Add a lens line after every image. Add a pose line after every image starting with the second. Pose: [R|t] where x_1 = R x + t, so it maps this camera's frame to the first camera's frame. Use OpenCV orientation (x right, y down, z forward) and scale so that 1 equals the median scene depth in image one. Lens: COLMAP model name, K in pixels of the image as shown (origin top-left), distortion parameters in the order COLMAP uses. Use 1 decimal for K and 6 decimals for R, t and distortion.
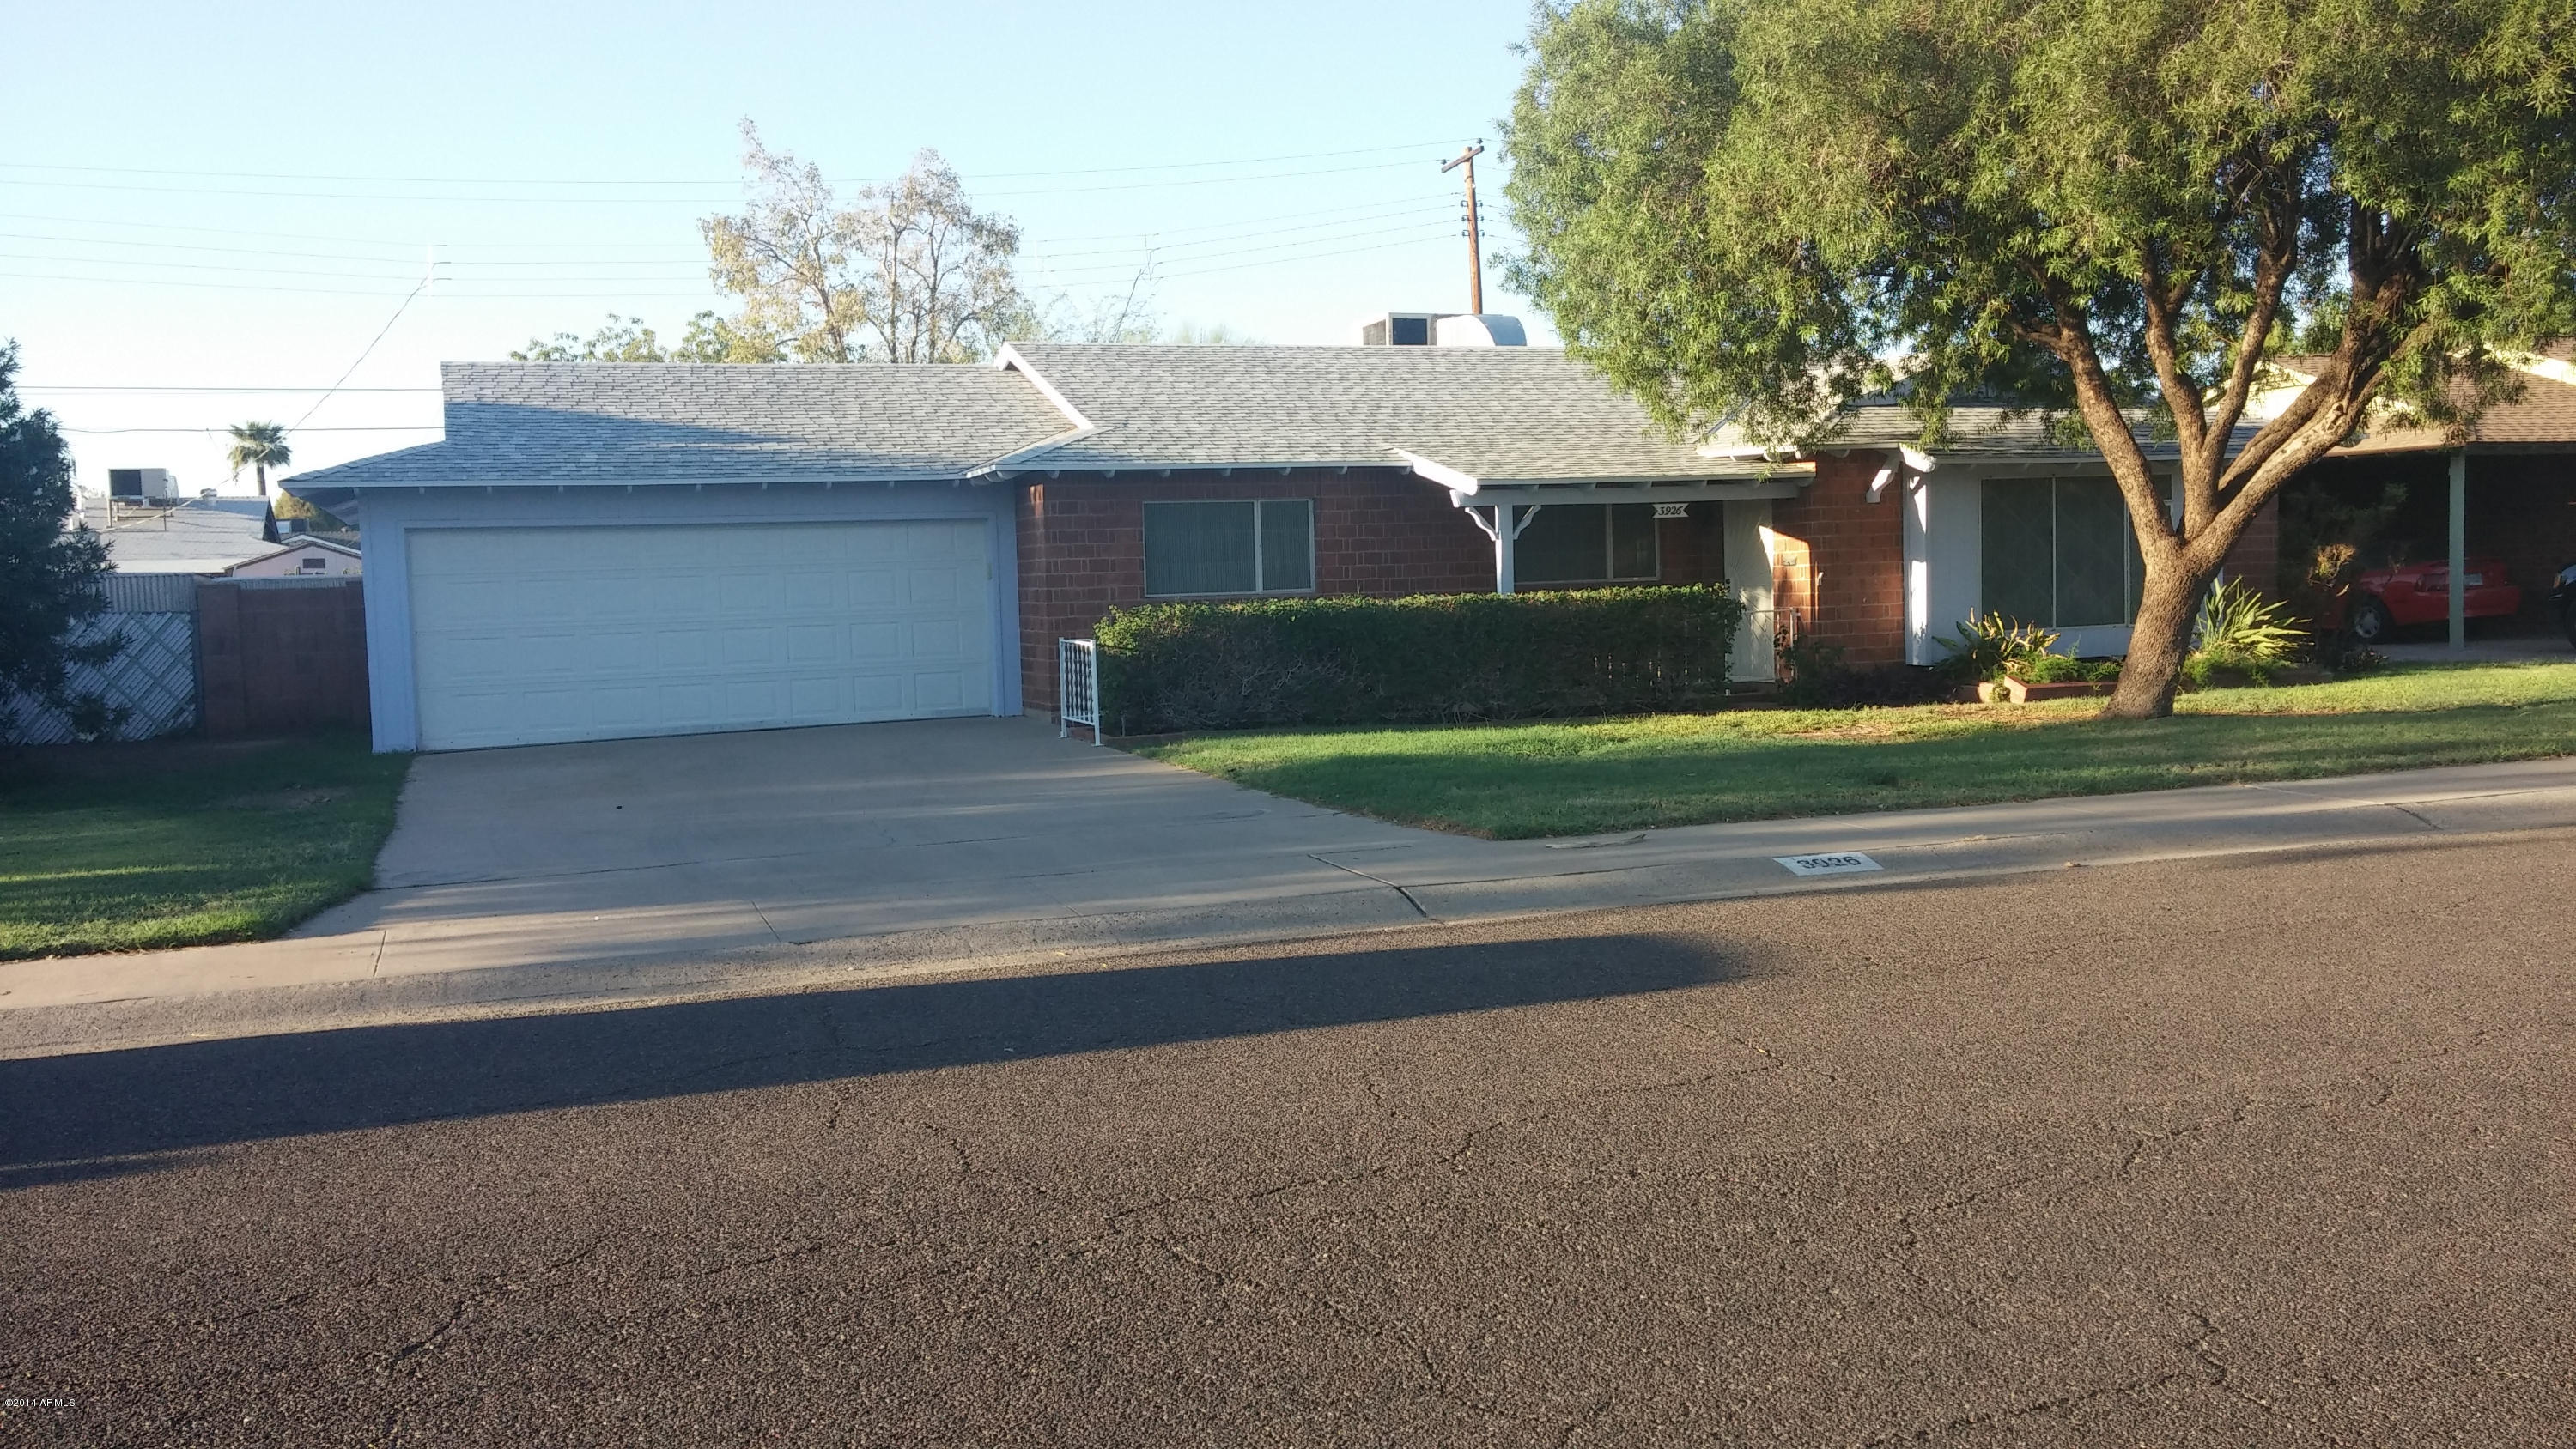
lens RADIAL K [[1970.5, 0, 1298.2], [0, 1970.5, 734.4], [0, 0, 1]] dist [0.045408, -0.014416]
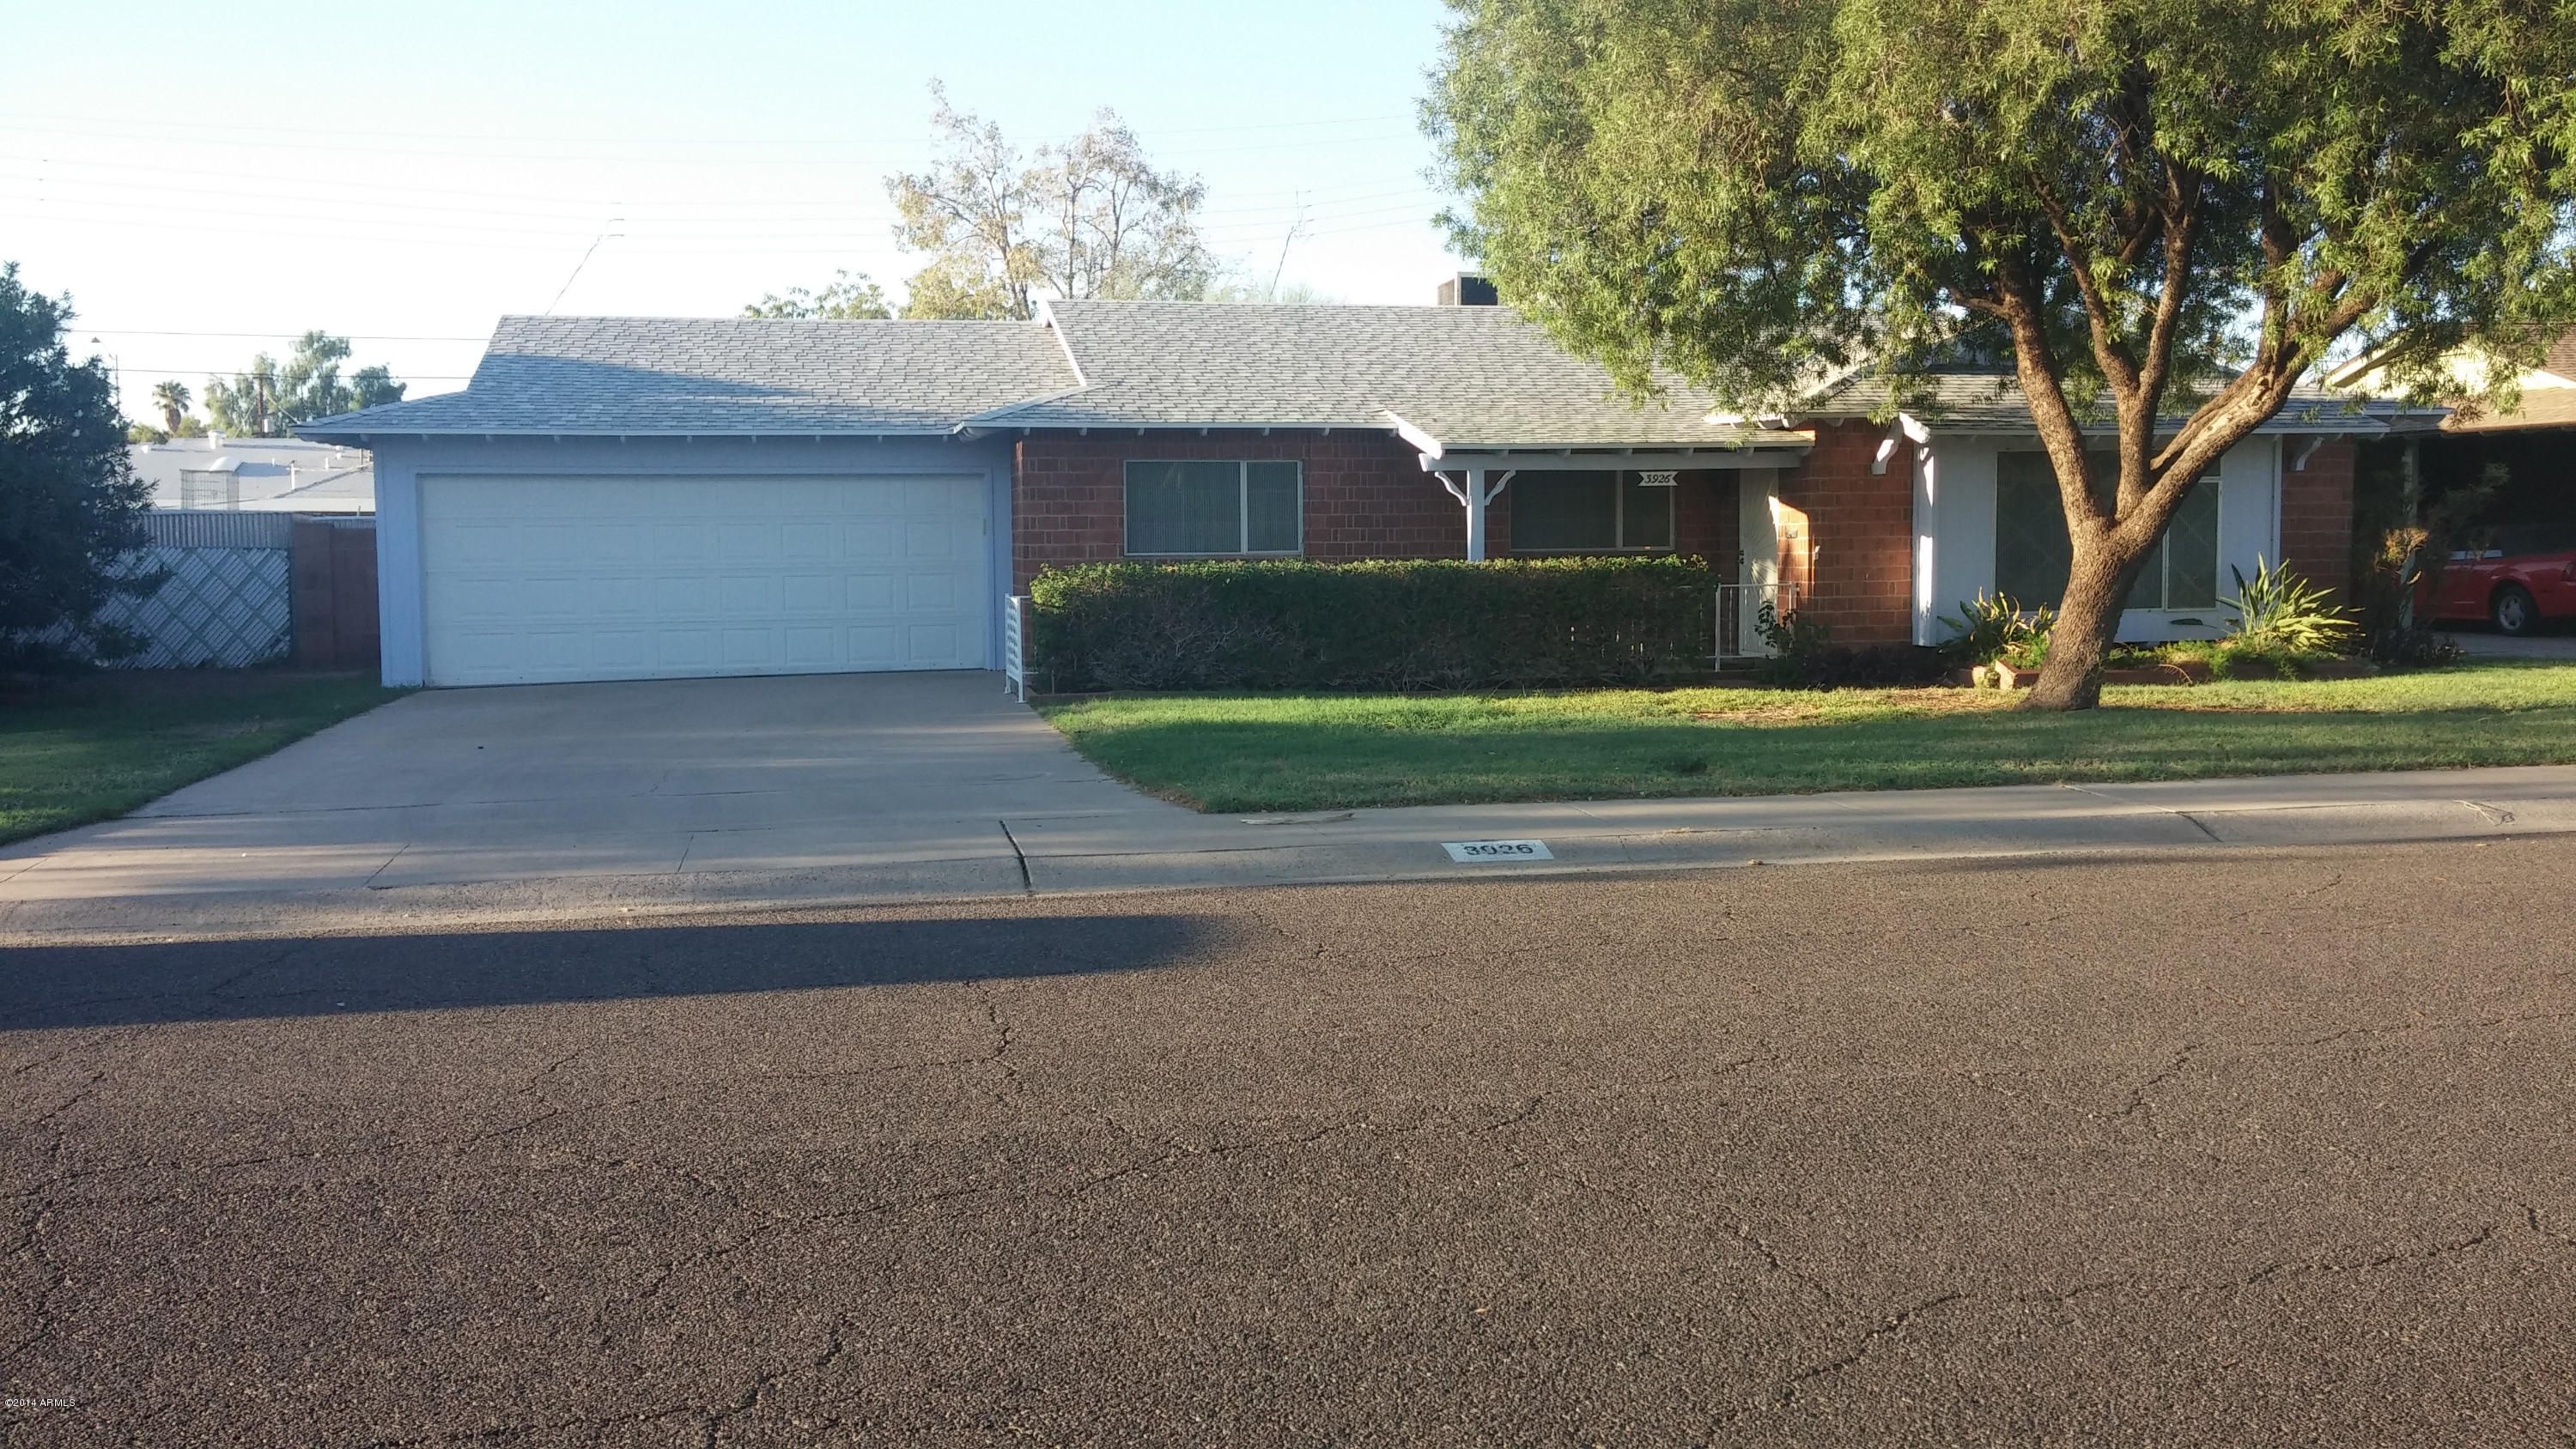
lens RADIAL K [[1970.5, 0, 1289.5], [0, 1970.5, 713.4], [0, 0, 1]] dist [0.045408, -0.014416]
pose [[0.991454, 0.033382, -0.126116, 0.143556], [-0.032021, 0.999405, 0.012804, -0.005368], [0.126468, -0.008656, 0.991933, 0.016968]]
